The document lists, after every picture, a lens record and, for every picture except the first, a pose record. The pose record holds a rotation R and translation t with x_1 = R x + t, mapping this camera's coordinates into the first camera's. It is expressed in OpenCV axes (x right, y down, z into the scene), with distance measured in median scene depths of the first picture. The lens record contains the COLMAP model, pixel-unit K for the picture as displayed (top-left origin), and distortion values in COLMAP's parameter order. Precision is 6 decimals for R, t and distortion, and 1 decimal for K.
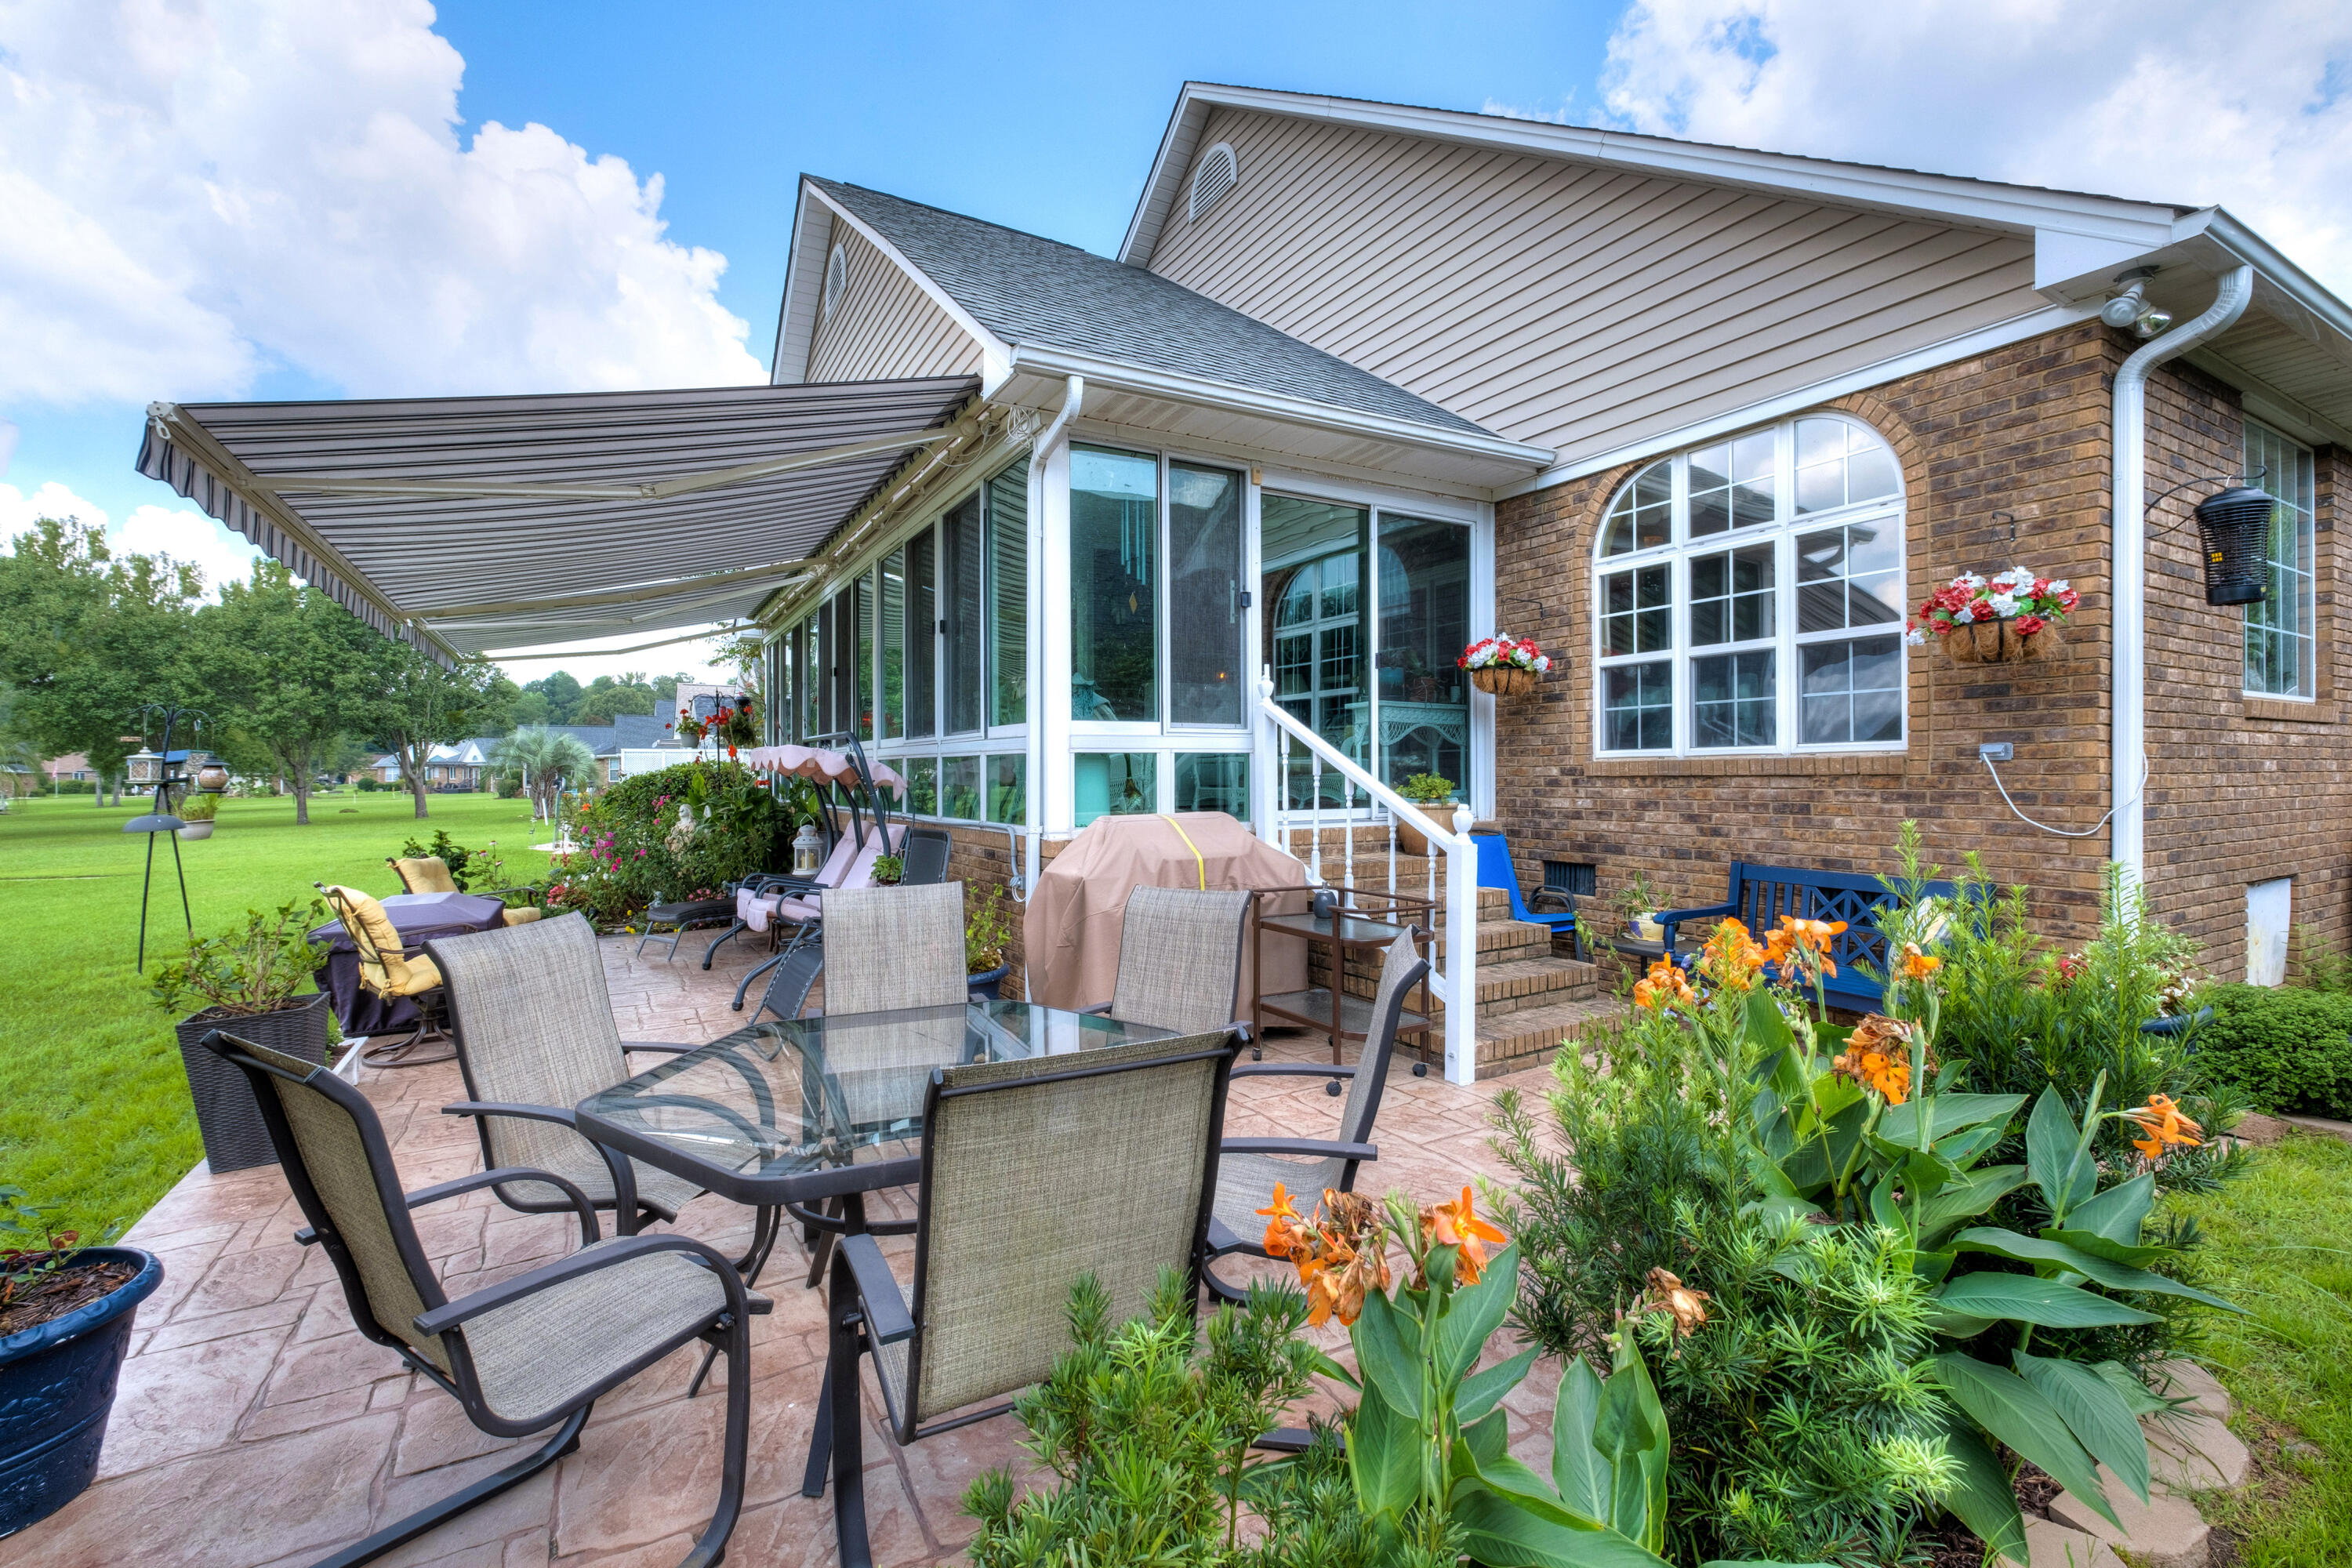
lens RADIAL K [[1029.5, 0, 1190.3], [0, 1029.5, 761.5], [0, 0, 1]] dist [-0.006900, 0.000882]
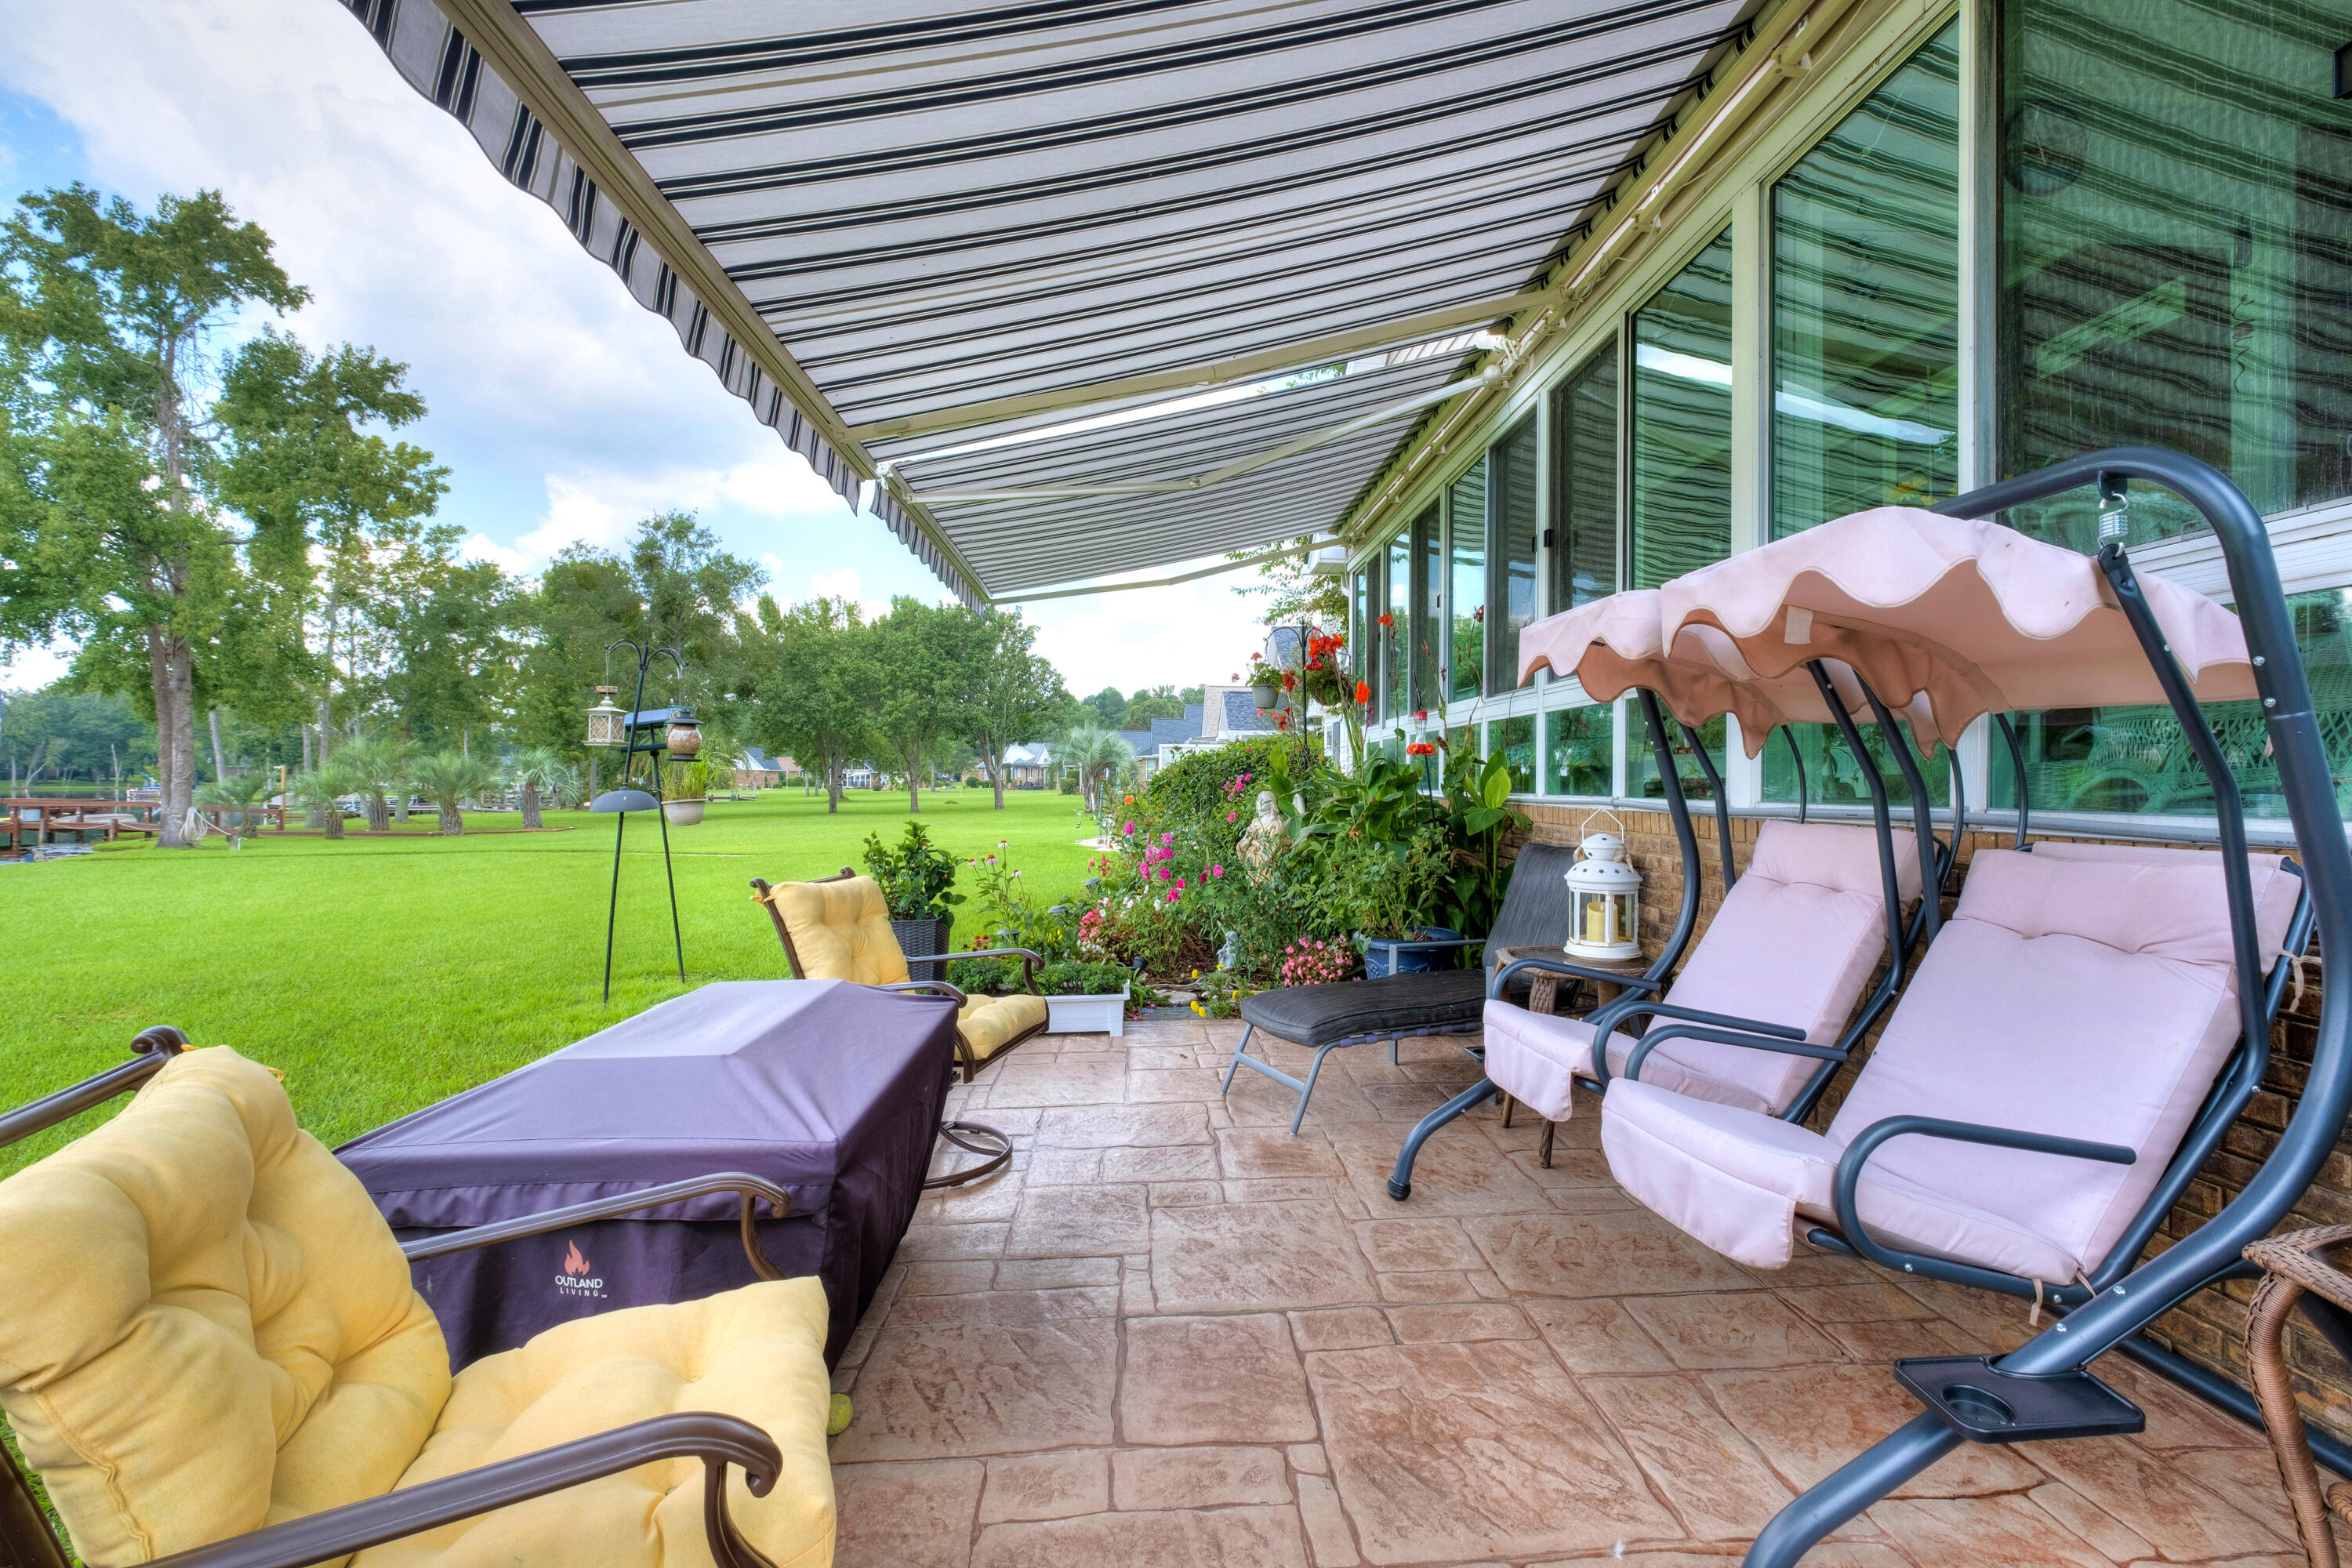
lens RADIAL K [[1029.5, 0, 1190.3], [0, 1029.5, 761.5], [0, 0, 1]] dist [-0.006900, 0.000882]
pose [[0.891008, 0.001436, -0.453985, -0.072043], [-0.003617, 0.999986, -0.003936, 0.007602], [0.453972, 0.005149, 0.891001, 0.121684]]
